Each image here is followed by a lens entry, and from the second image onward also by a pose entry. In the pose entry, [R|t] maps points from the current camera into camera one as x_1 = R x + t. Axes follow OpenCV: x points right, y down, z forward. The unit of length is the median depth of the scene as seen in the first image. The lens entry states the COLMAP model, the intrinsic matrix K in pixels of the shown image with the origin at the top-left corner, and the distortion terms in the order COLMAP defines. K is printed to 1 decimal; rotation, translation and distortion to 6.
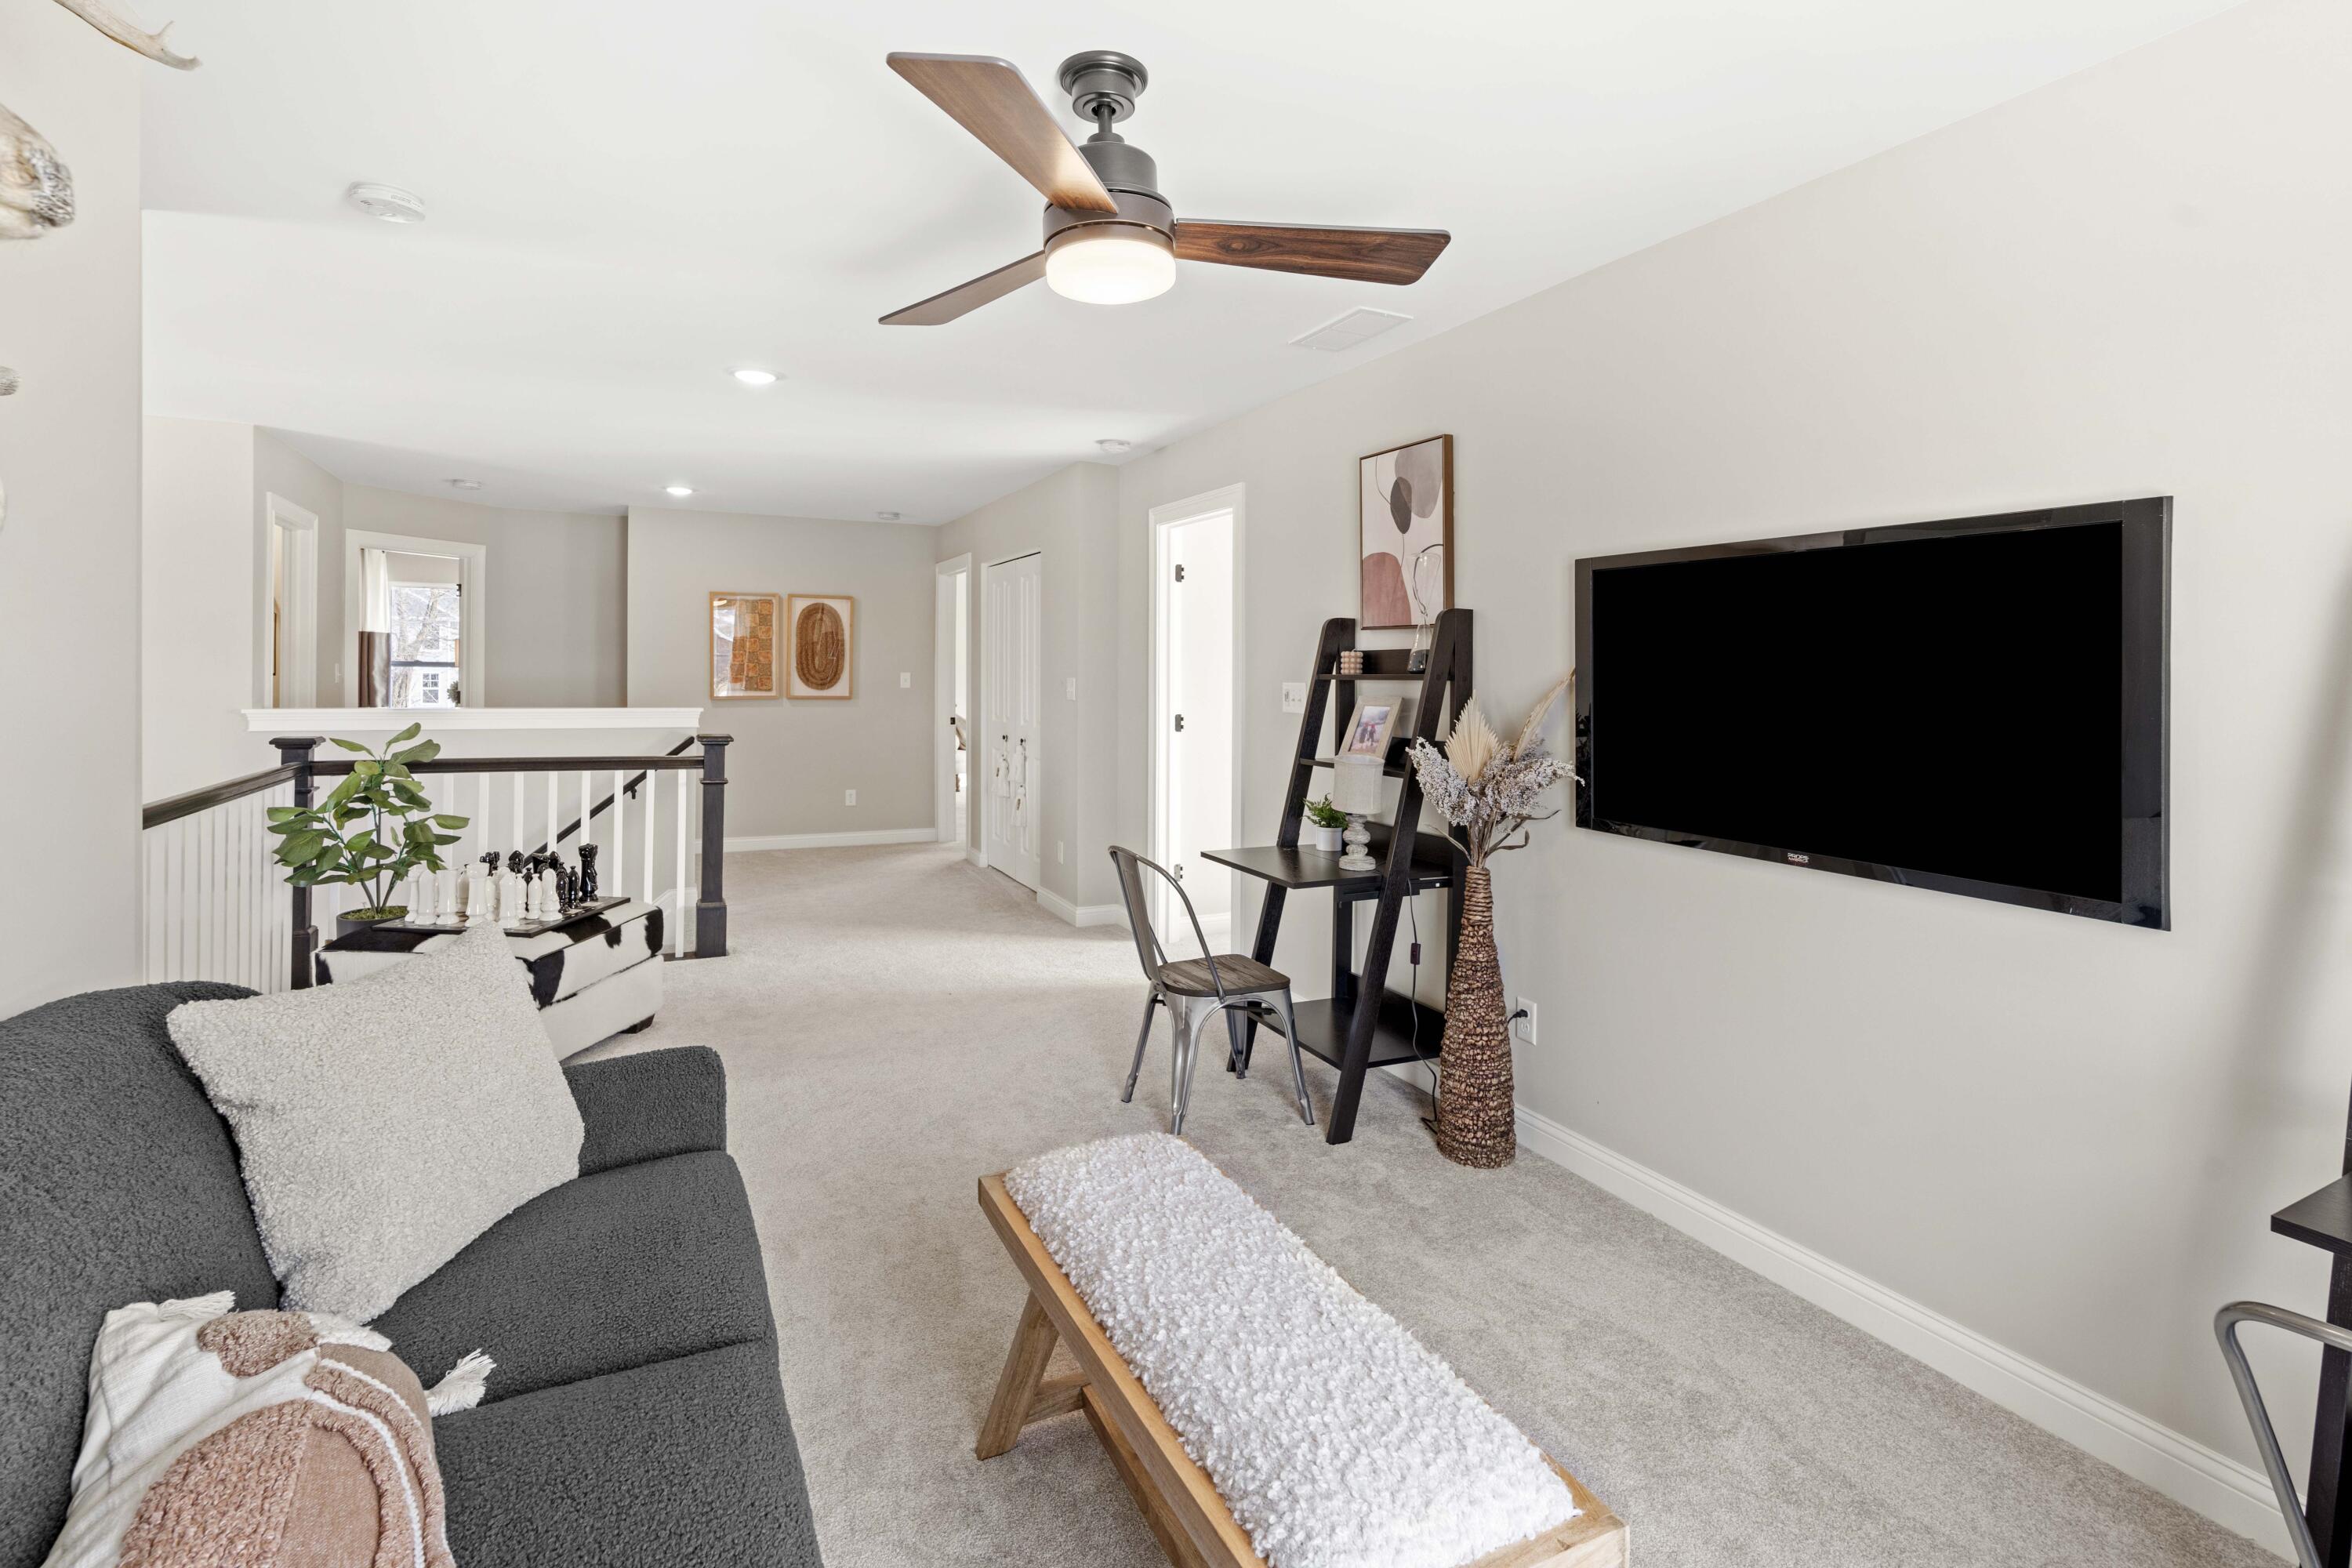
lens RADIAL K [[1120.8, 0, 1175.9], [0, 1120.8, 673.1], [0, 0, 1]] dist [0.000005, 0.000003]
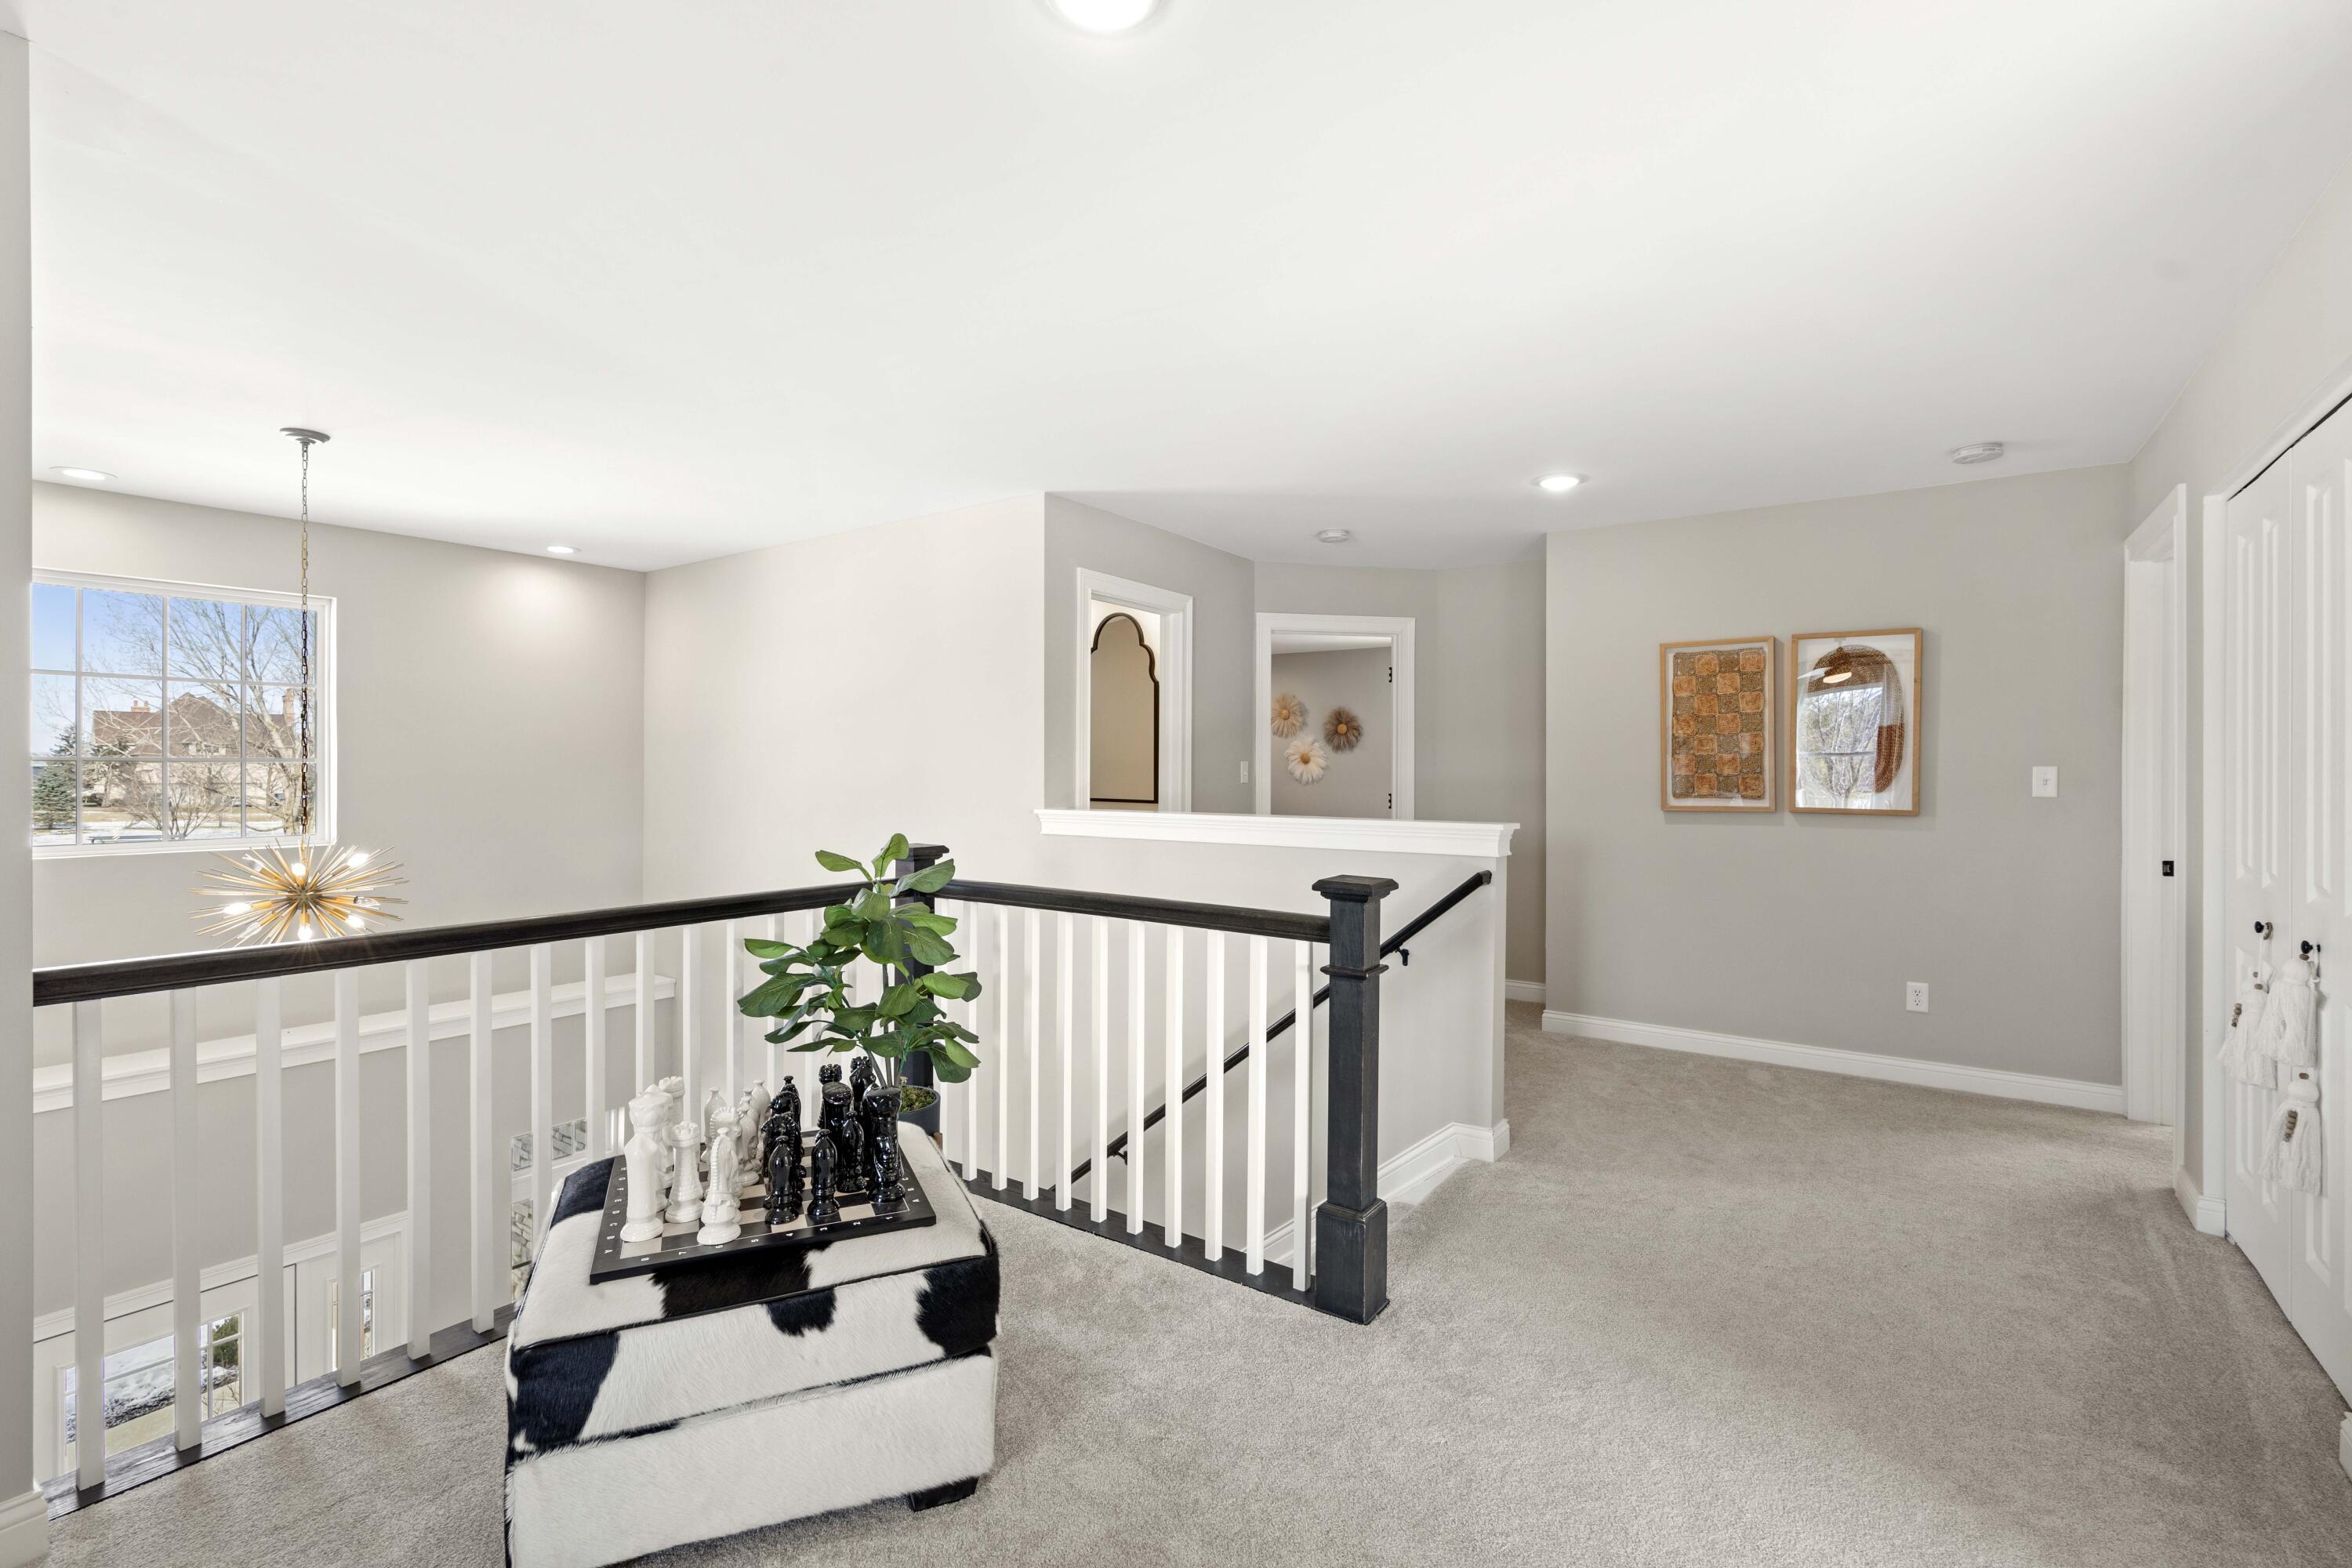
lens RADIAL K [[1071.0, 0, 1176.0], [0, 1071.0, 784.0], [0, 0, 1]] dist [0.001101, 0.000284]
pose [[0.496736, 0.002288, -0.867899, -0.026121], [0.000399, 0.999996, 0.002865, 0.009576], [0.867902, -0.001769, 0.496733, 0.670017]]
